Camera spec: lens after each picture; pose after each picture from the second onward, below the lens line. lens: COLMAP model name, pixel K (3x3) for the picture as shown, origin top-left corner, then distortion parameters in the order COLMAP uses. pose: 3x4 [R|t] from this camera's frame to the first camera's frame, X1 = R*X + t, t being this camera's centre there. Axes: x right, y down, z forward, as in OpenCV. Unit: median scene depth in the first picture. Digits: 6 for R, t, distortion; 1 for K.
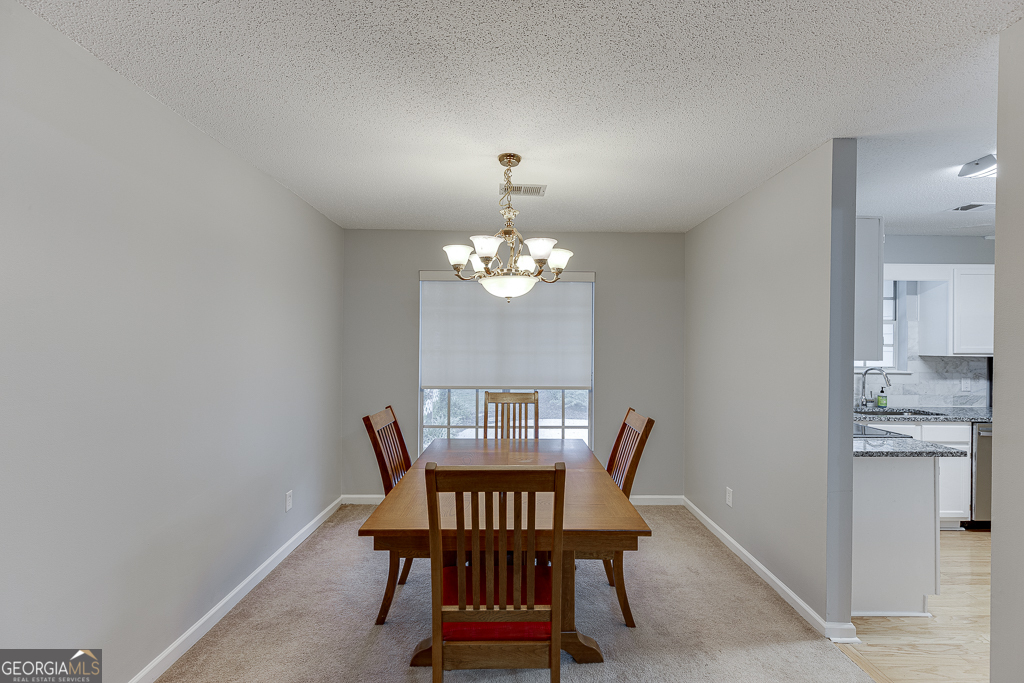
lens RADIAL K [[456.7, 0, 517.9], [0, 456.7, 343.5], [0, 0, 1]] dist [0.002930, -0.000313]
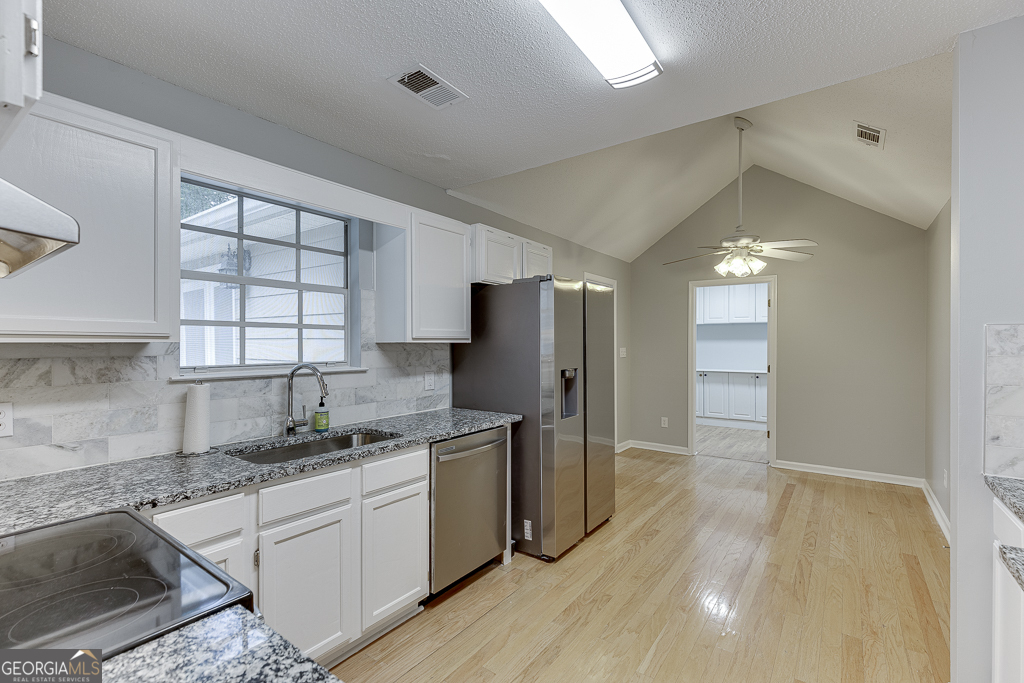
lens RADIAL K [[456.7, 0, 513.3], [0, 456.7, 343.5], [0, 0, 1]] dist [0.002930, -0.000313]
pose [[0.607719, -0.008609, 0.794106, 0.492139], [0.006728, 0.999961, 0.005692, 0.026042], [-0.794124, 0.001884, 0.607753, 0.458456]]
